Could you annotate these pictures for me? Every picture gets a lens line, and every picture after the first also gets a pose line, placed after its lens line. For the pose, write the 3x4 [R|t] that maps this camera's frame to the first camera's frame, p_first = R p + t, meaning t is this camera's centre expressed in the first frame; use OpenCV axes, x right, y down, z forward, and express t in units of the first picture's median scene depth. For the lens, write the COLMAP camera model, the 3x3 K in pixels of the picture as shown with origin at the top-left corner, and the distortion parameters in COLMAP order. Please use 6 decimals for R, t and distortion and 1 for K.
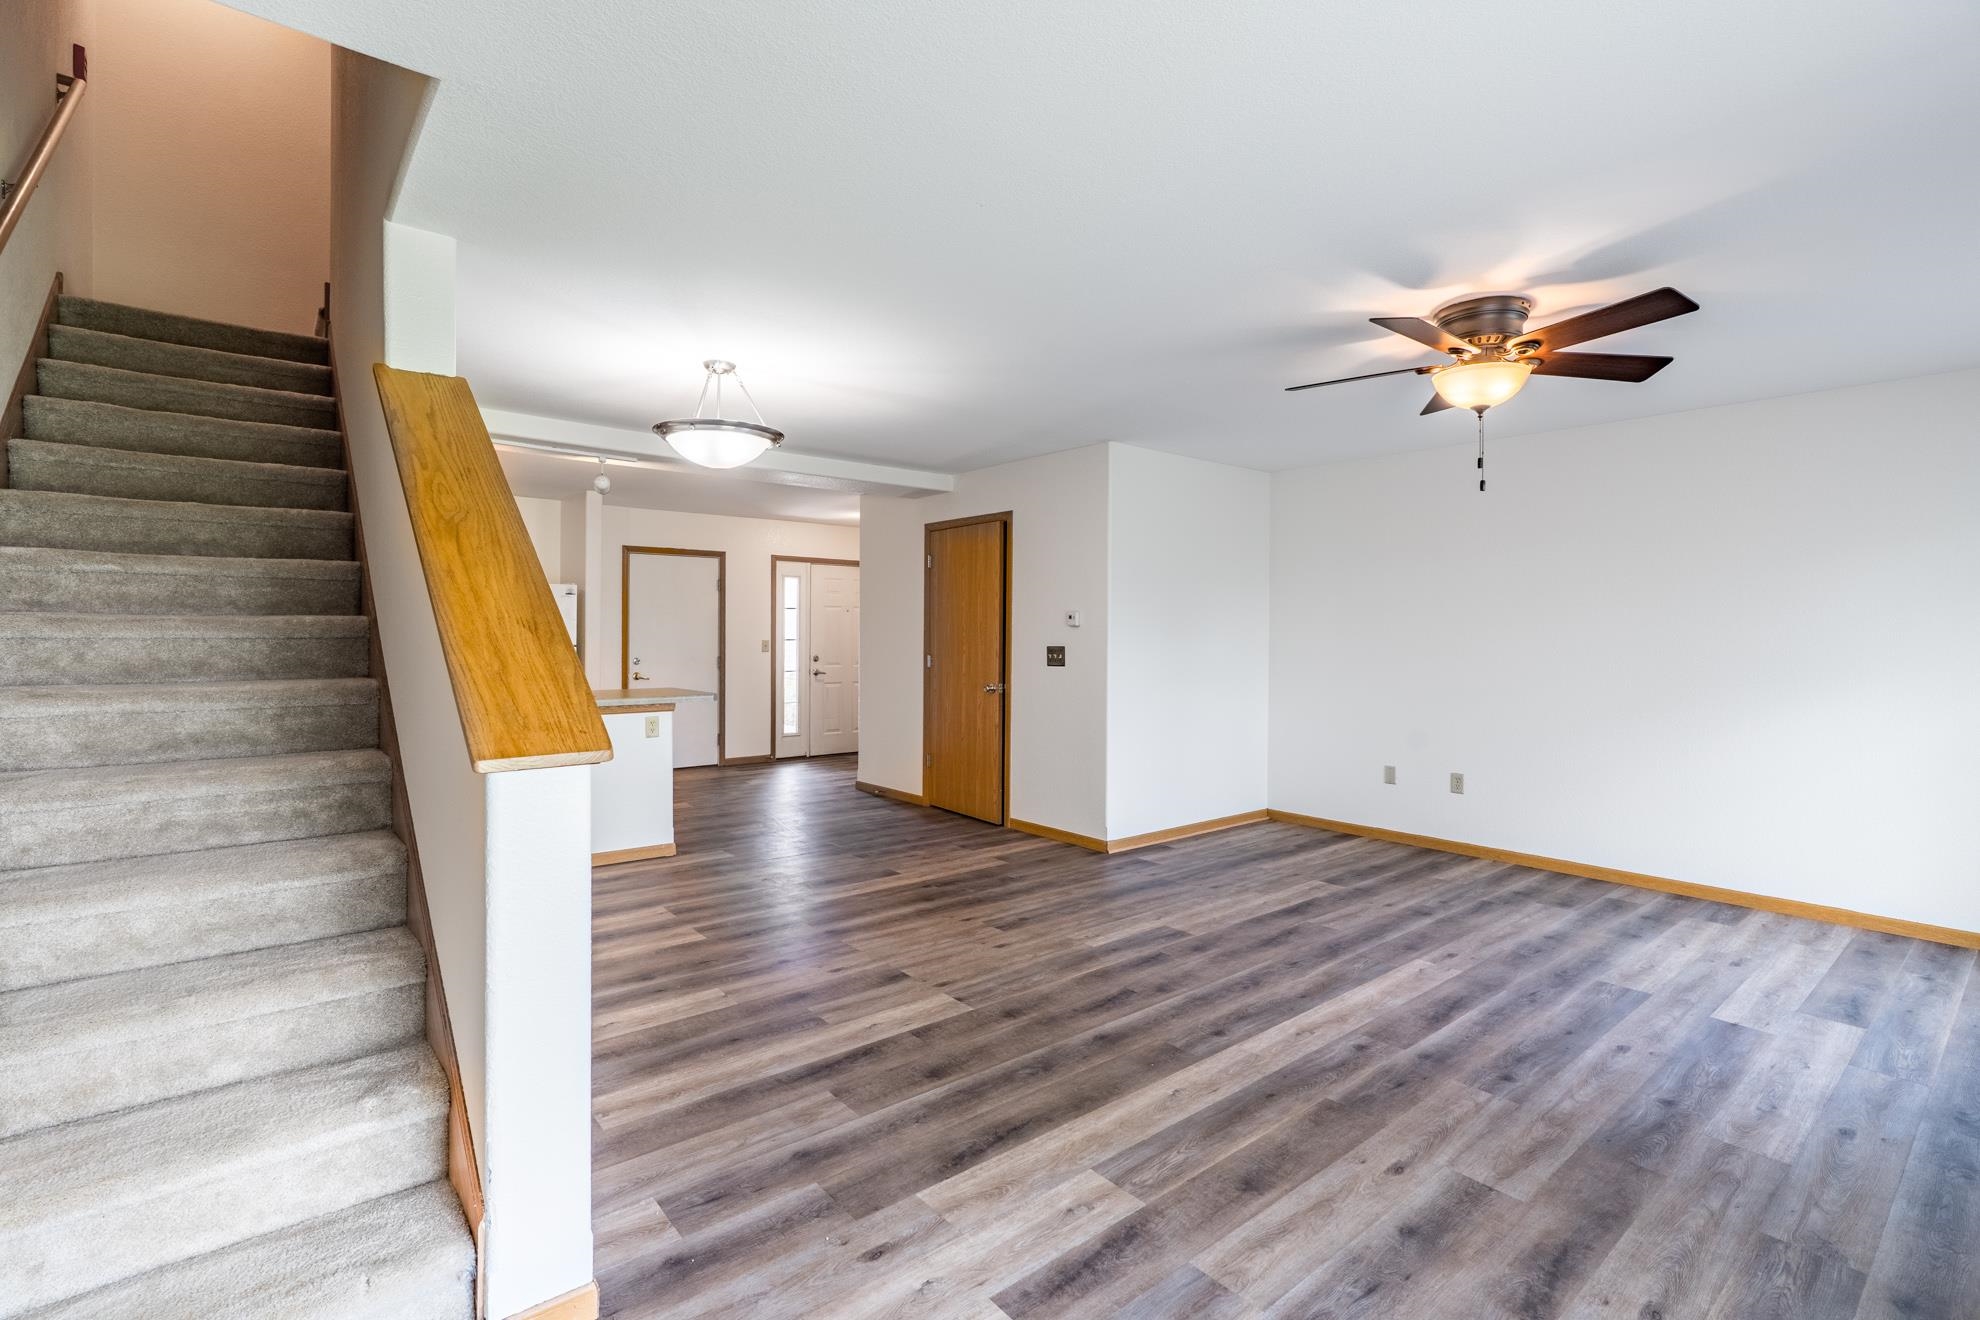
lens RADIAL K [[897.6, 0, 940.5], [0, 897.6, 634.1], [0, 0, 1]] dist [-0.011801, 0.003510]
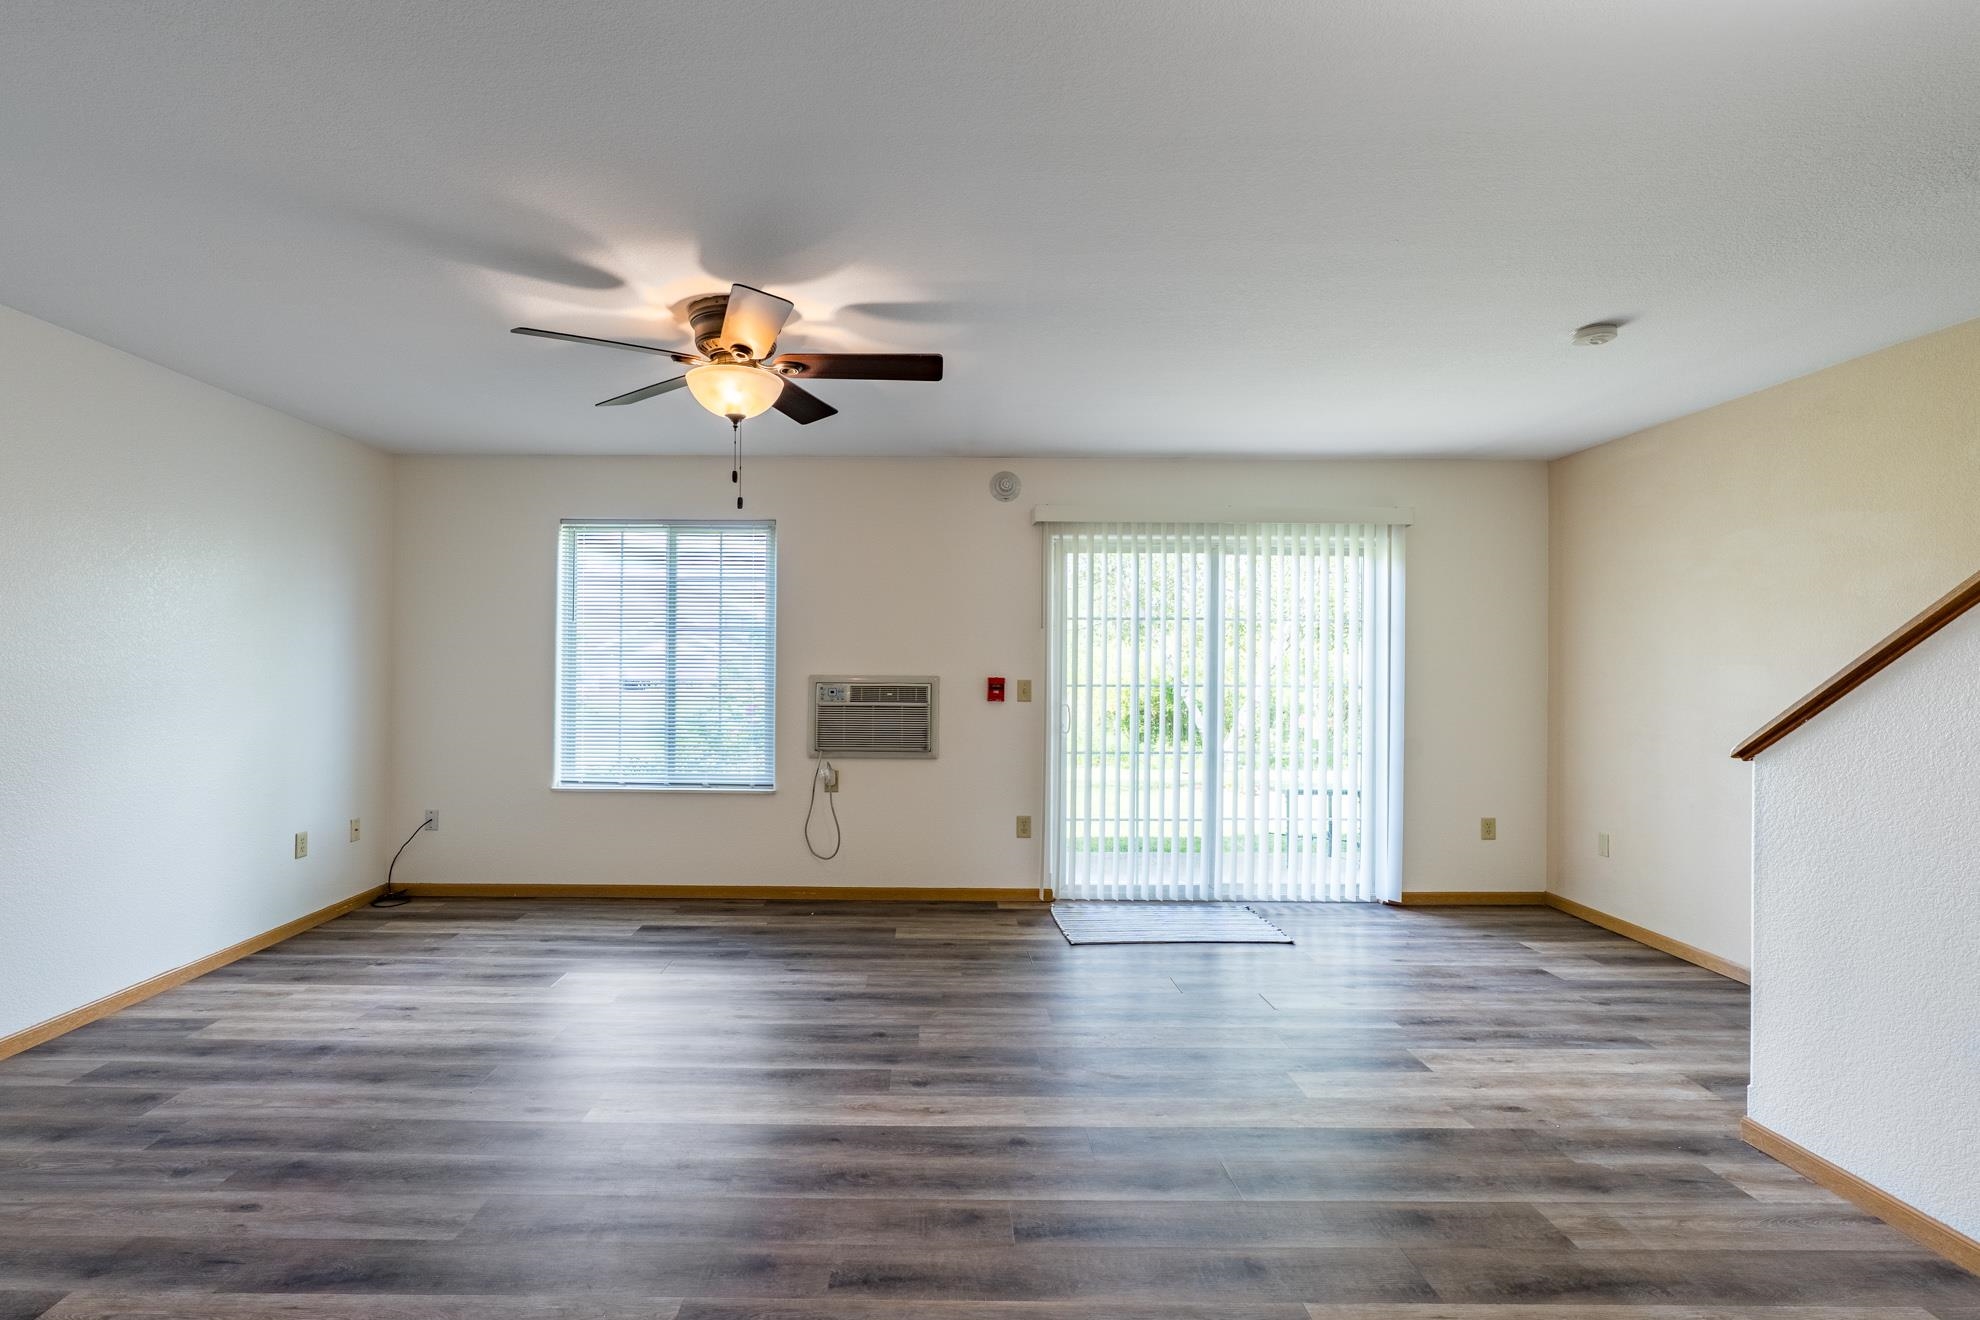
lens RADIAL K [[897.6, 0, 904.2], [0, 897.6, 651.7], [0, 0, 1]] dist [-0.011801, 0.003510]
pose [[-0.771250, -0.005853, 0.636505, -0.140369], [-0.011385, 0.999925, -0.004601, -0.011717], [-0.636430, -0.010795, -0.771259, 1.719946]]
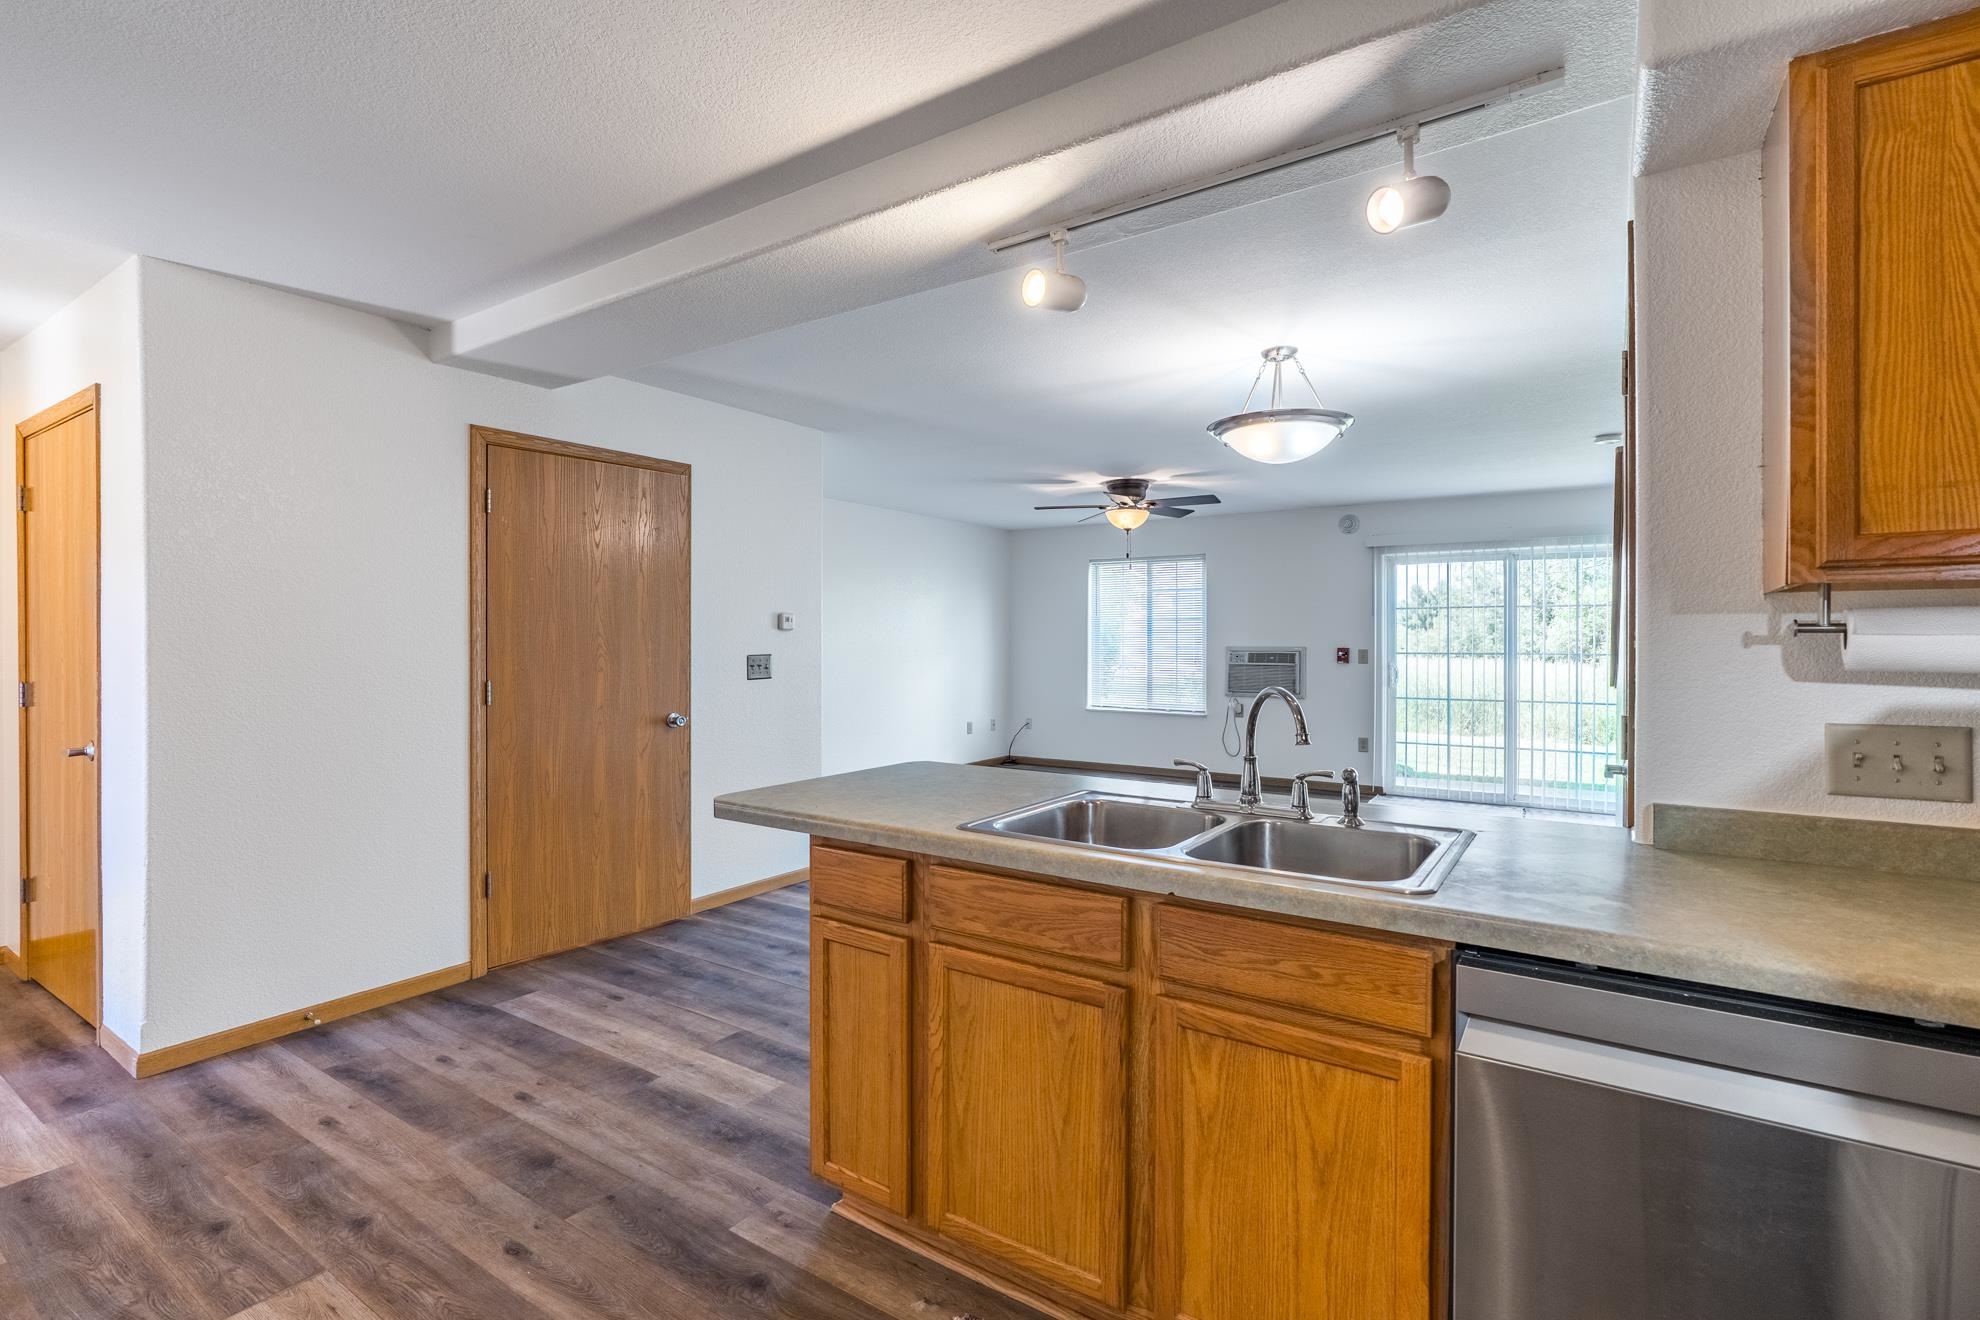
lens RADIAL K [[897.6, 0, 986.0], [0, 897.6, 641.8], [0, 0, 1]] dist [-0.011801, 0.003510]
pose [[-0.299079, -0.011798, 0.954155, -1.605696], [-0.002957, 0.999930, 0.011437, -0.018416], [-0.954224, 0.000599, -0.299093, 2.144914]]
